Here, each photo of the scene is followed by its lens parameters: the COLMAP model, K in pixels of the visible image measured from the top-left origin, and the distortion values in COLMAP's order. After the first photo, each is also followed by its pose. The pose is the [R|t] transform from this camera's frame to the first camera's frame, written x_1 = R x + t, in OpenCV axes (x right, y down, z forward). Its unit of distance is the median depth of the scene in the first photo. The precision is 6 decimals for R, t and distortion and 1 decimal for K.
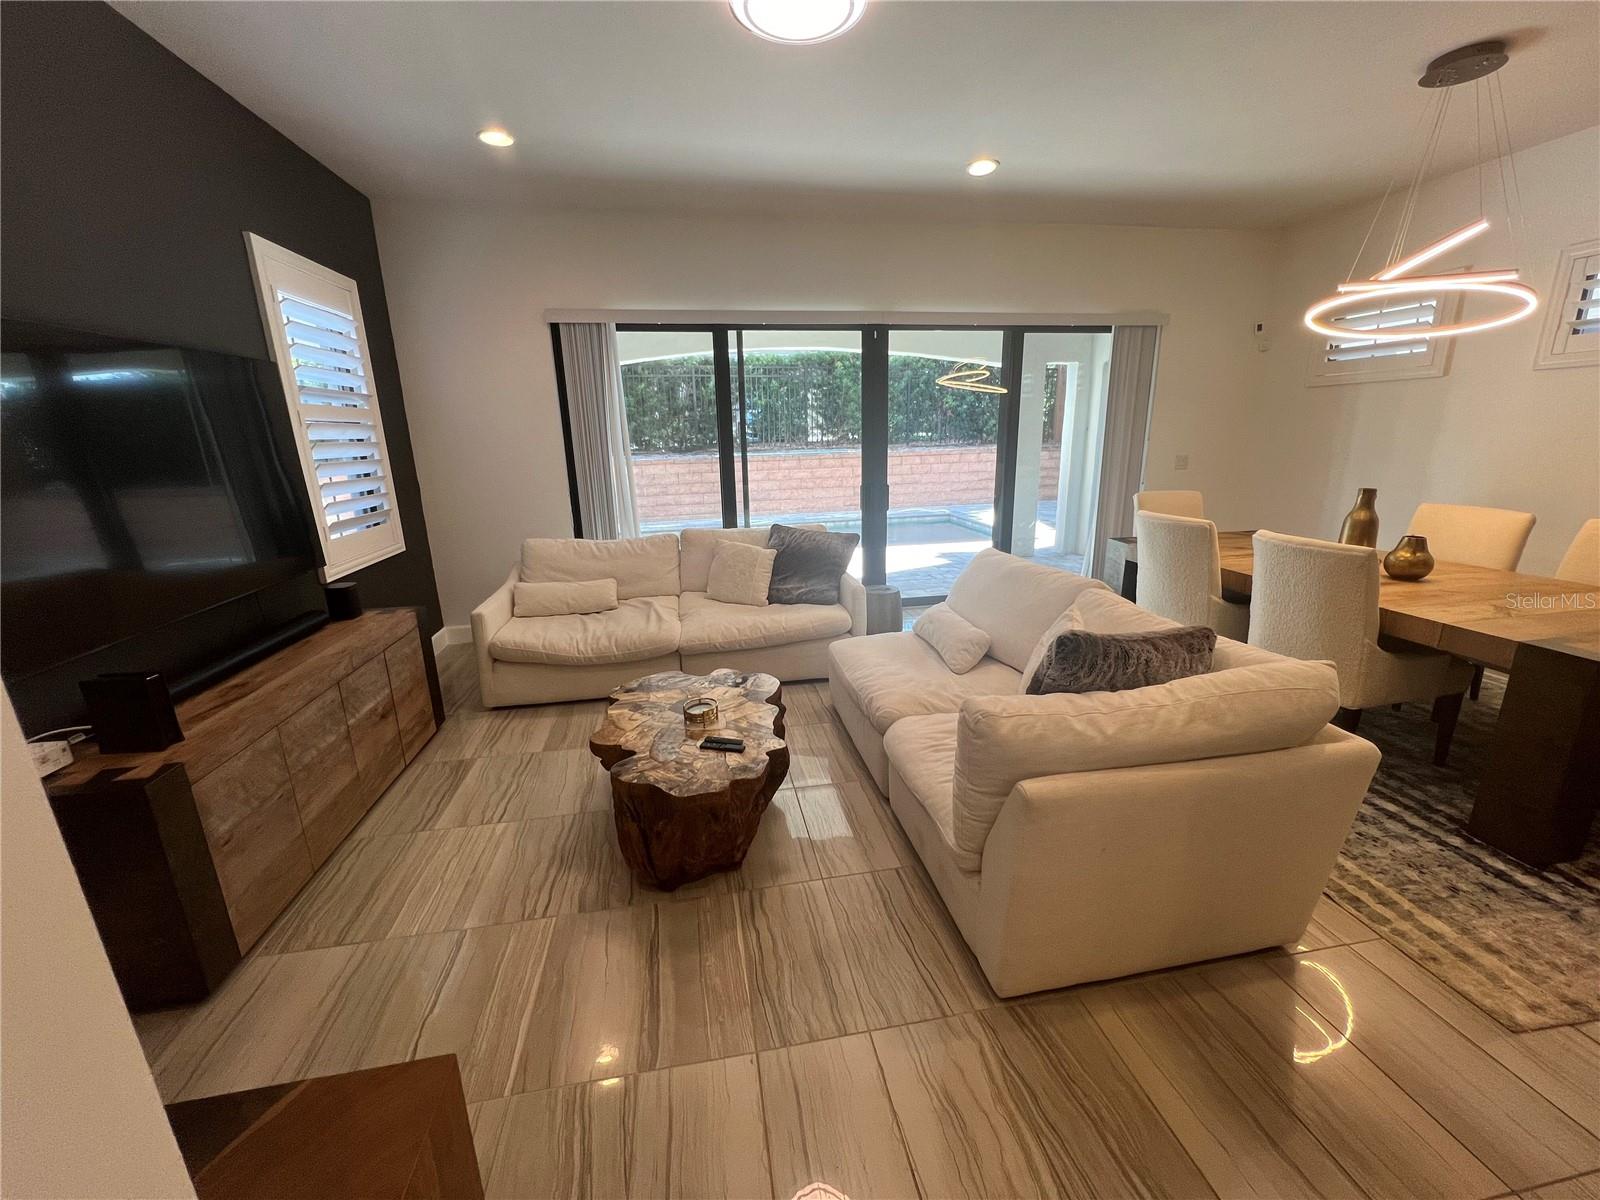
lens RADIAL K [[638.0, 0, 800.0], [0, 638.0, 600.0], [0, 0, 1]] dist [-0.017871, -0.000287]
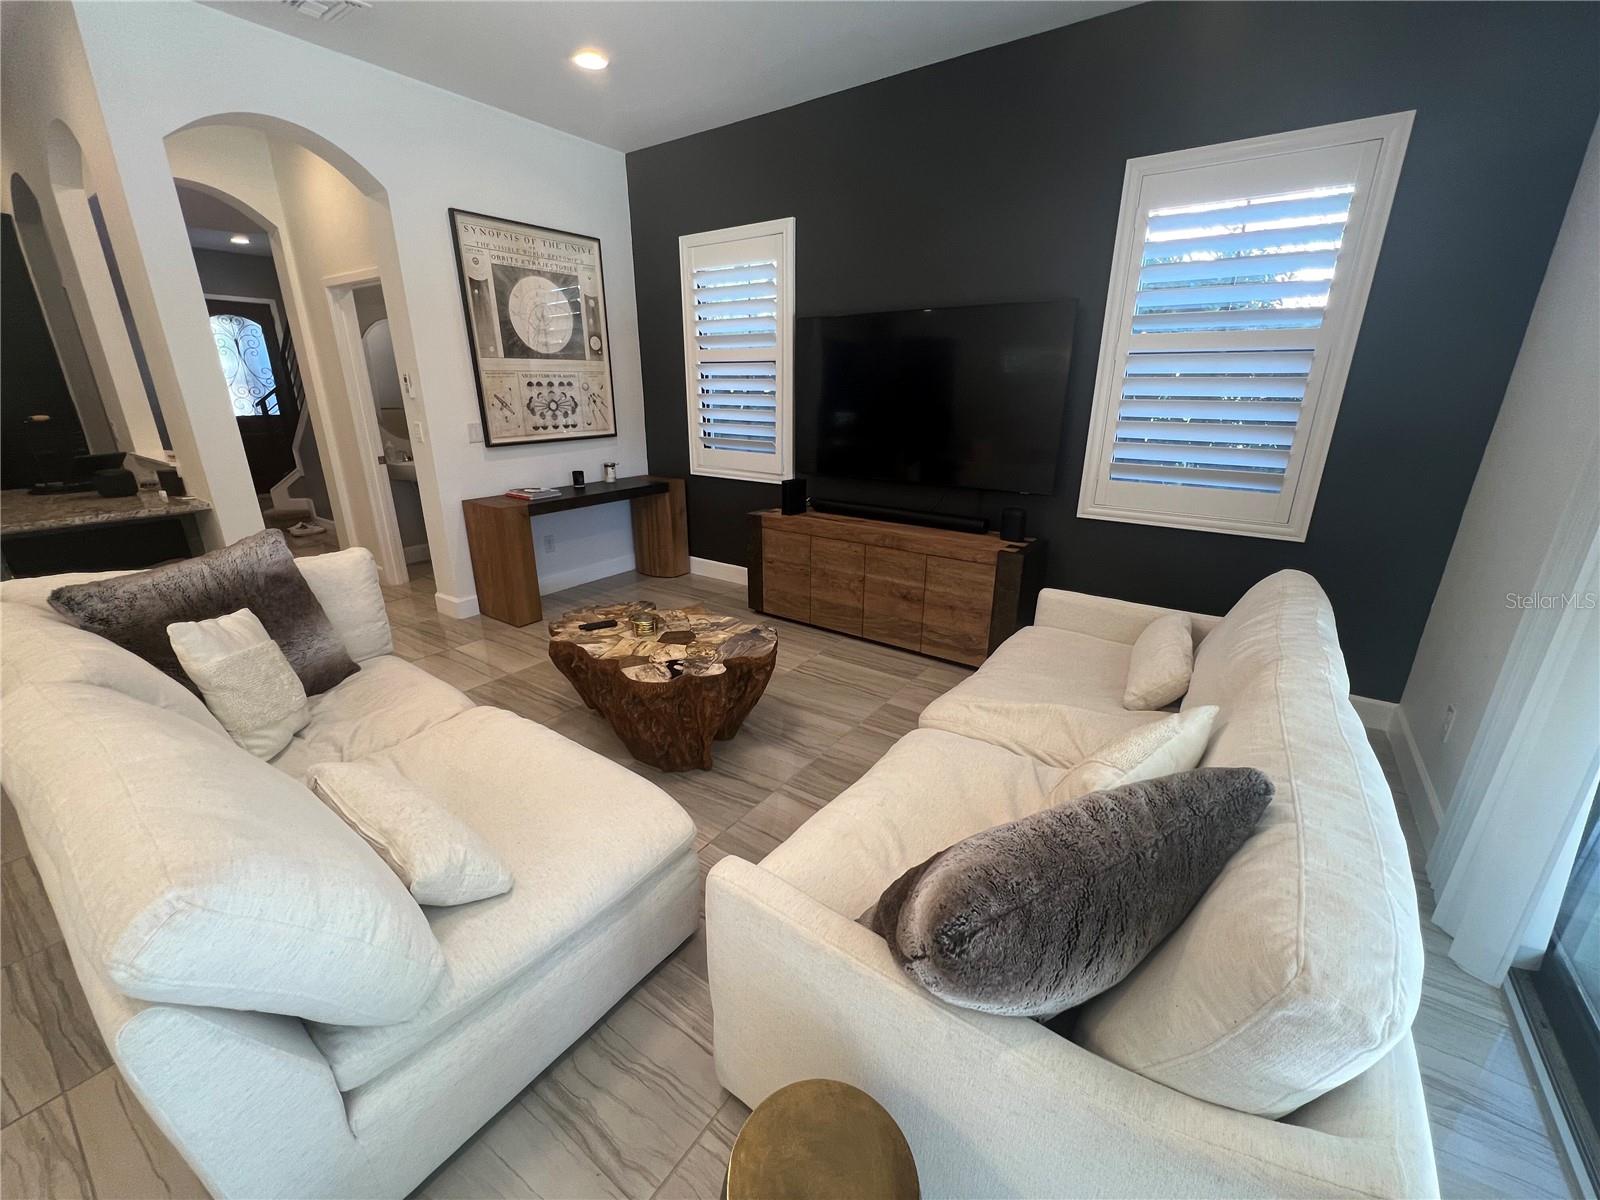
lens RADIAL K [[638.0, 0, 800.0], [0, 638.0, 600.0], [0, 0, 1]] dist [-0.017871, -0.000287]
pose [[-0.711707, 0.243194, -0.659037, 0.388476], [-0.166544, 0.853001, 0.494624, -0.473039], [0.682449, 0.461786, -0.566584, 1.825749]]
